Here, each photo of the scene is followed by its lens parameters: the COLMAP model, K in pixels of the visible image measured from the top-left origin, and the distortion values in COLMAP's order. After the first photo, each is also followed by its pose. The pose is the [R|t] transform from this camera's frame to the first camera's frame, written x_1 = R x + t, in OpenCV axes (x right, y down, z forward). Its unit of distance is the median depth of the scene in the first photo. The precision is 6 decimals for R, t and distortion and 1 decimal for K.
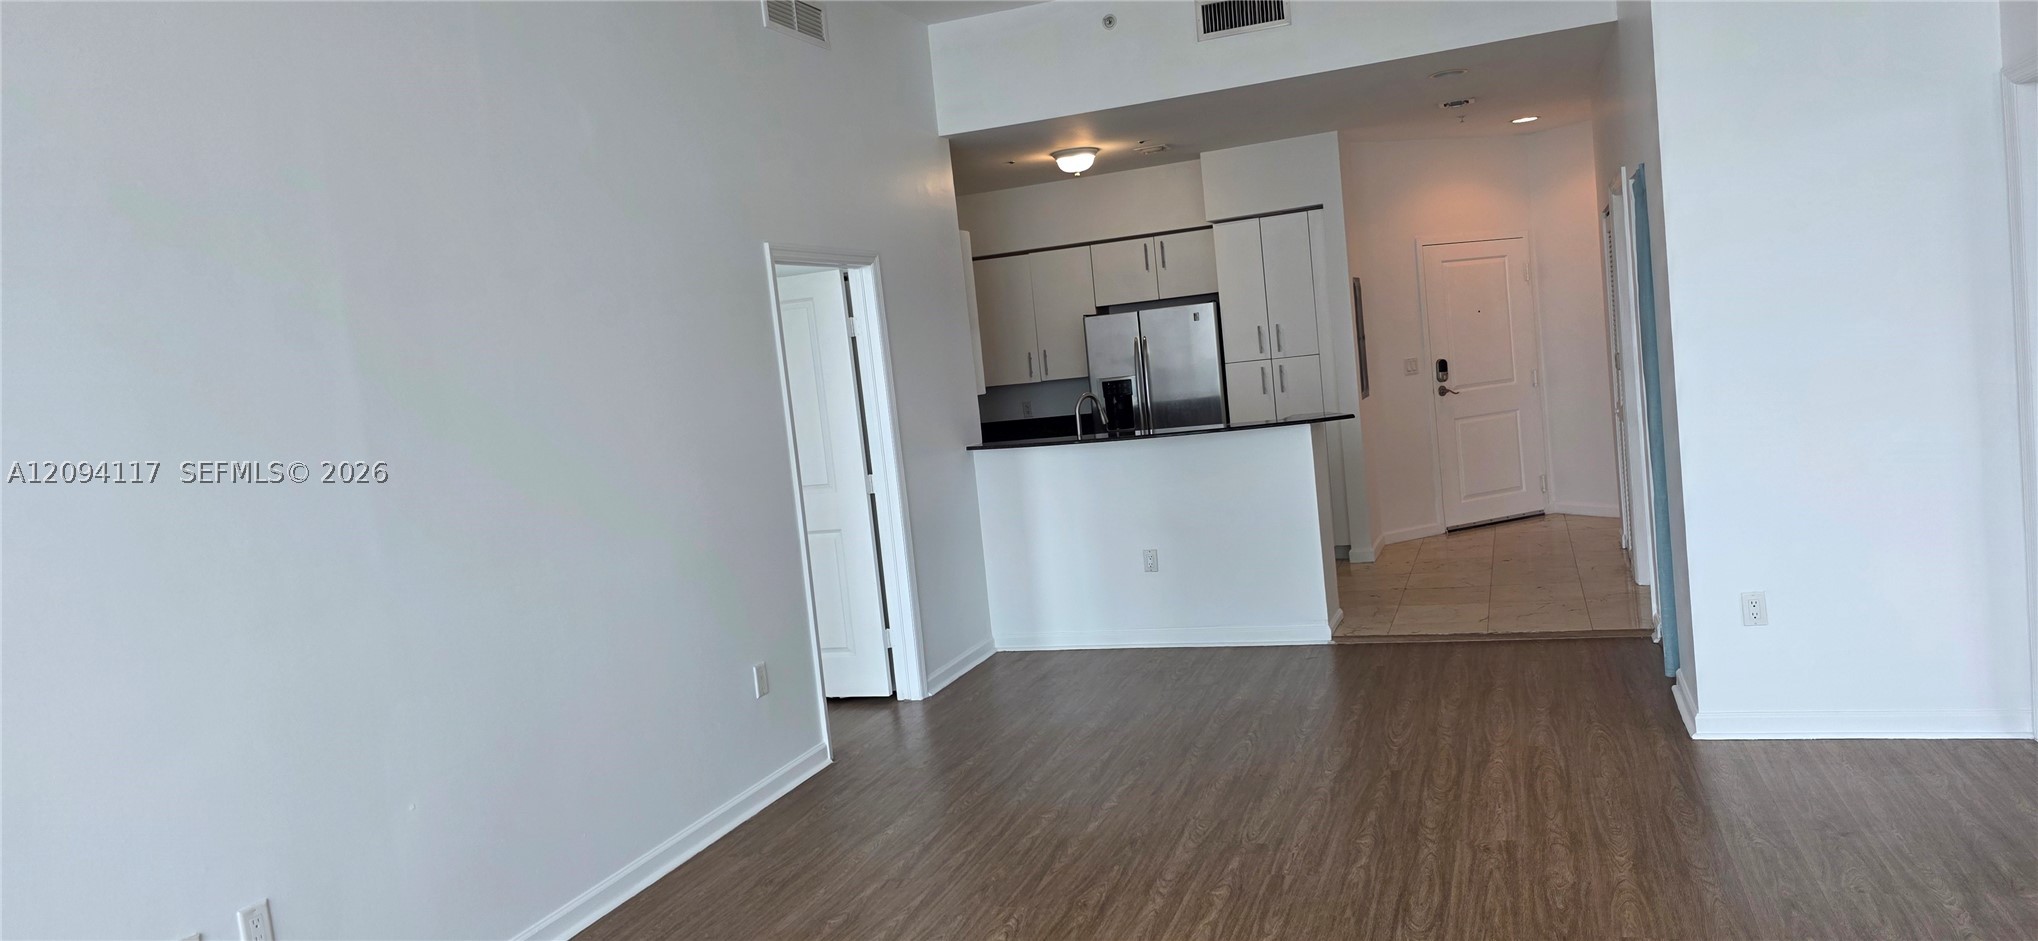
lens RADIAL K [[1324.9, 0, 1045.0], [0, 1324.9, 472.7], [0, 0, 1]] dist [-0.000833, -0.000579]
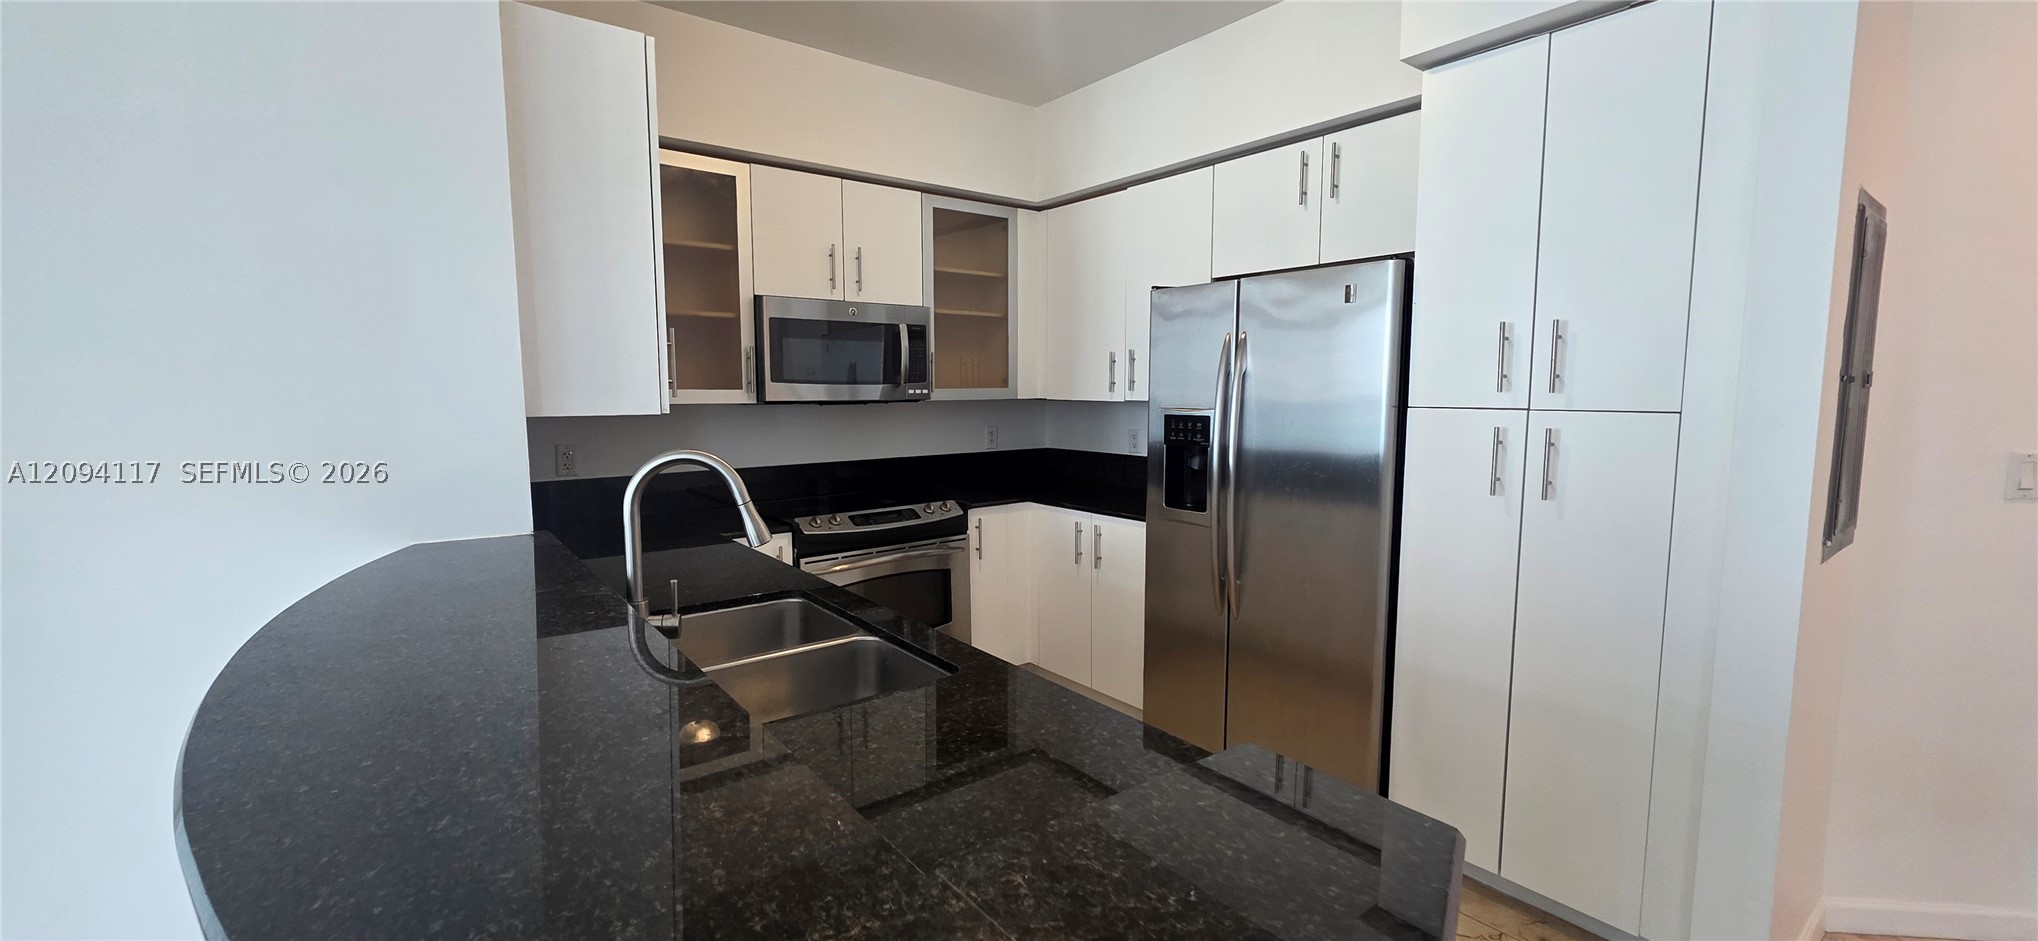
lens RADIAL K [[814.2, 0, 1019.0], [0, 814.2, 470.5], [0, 0, 1]] dist [-0.001493, -0.000282]
pose [[0.842420, 0.157397, -0.515320, 0.167692], [-0.133230, 0.987534, 0.083830, -0.066826], [0.522090, -0.001964, 0.852888, 0.702122]]
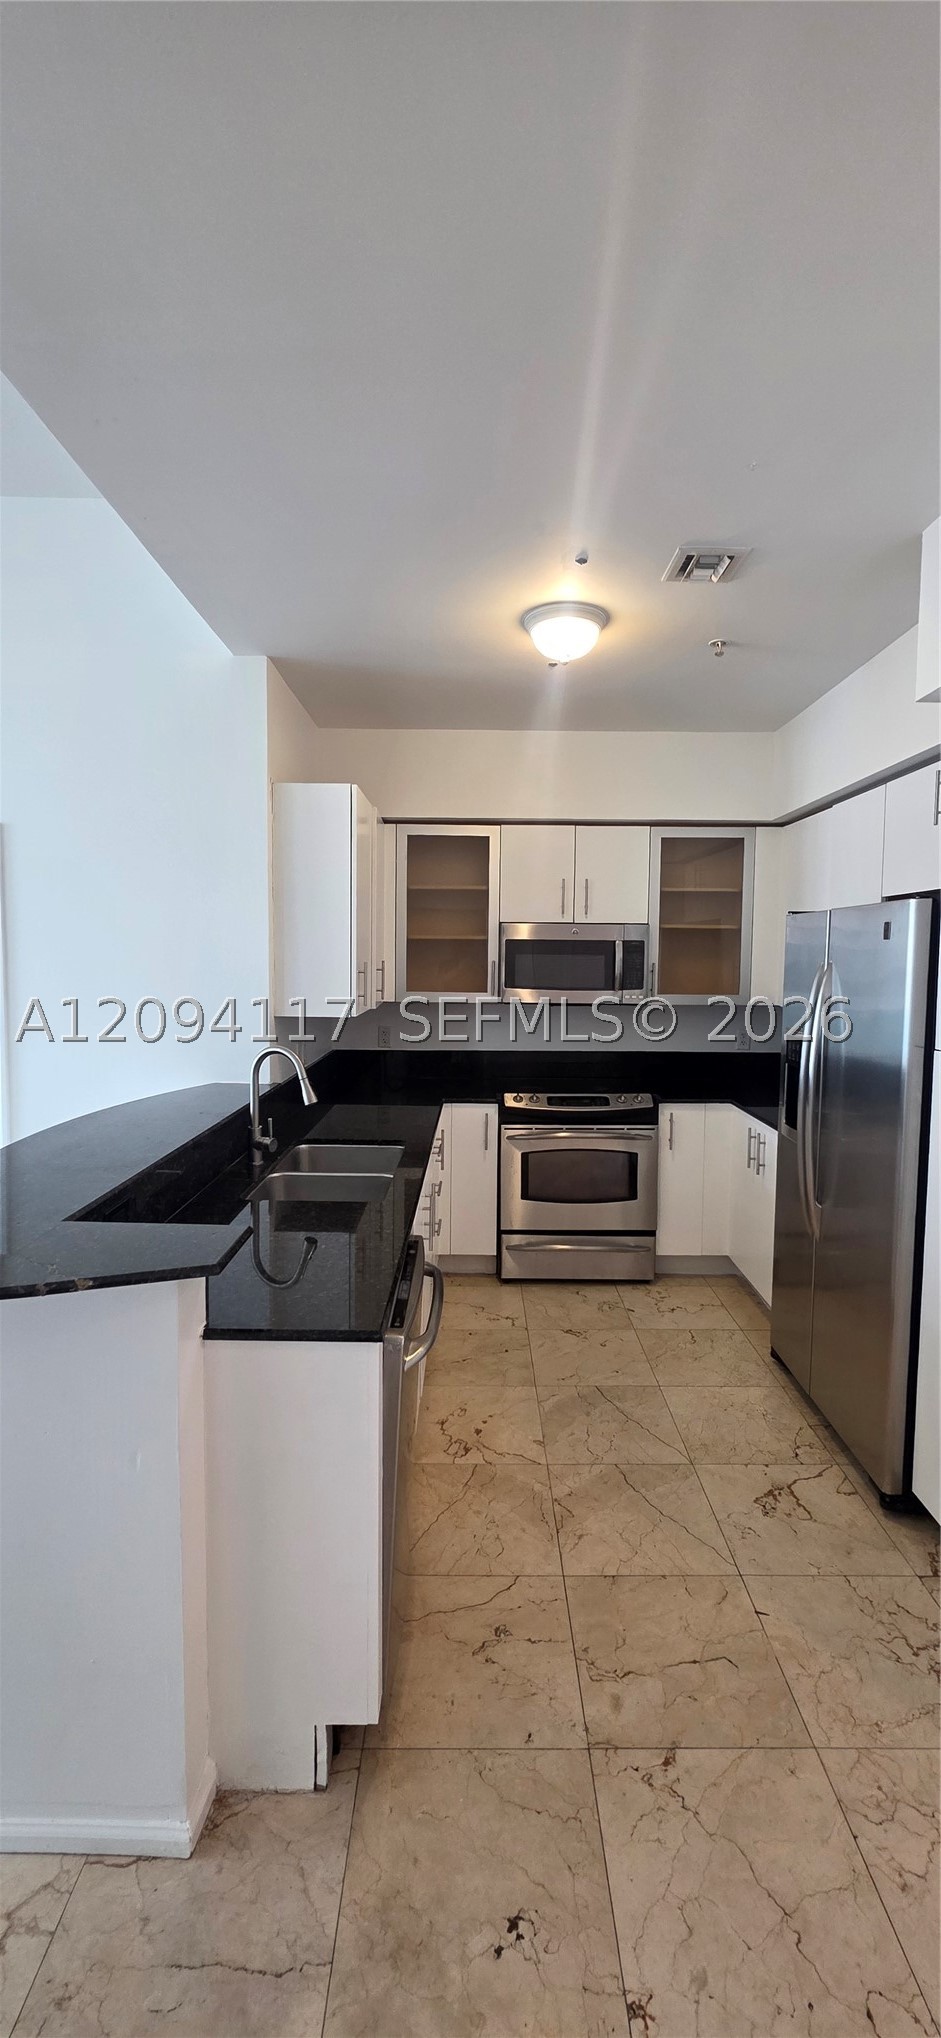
lens RADIAL K [[814.2, 0, 470.5], [0, 814.2, 1019.0], [0, 0, 1]] dist [-0.001493, -0.000282]
pose [[0.334999, 0.180104, -0.924845, 0.318781], [-0.129889, 0.981017, 0.143994, -0.108752], [0.933223, 0.071890, 0.352033, 0.768207]]
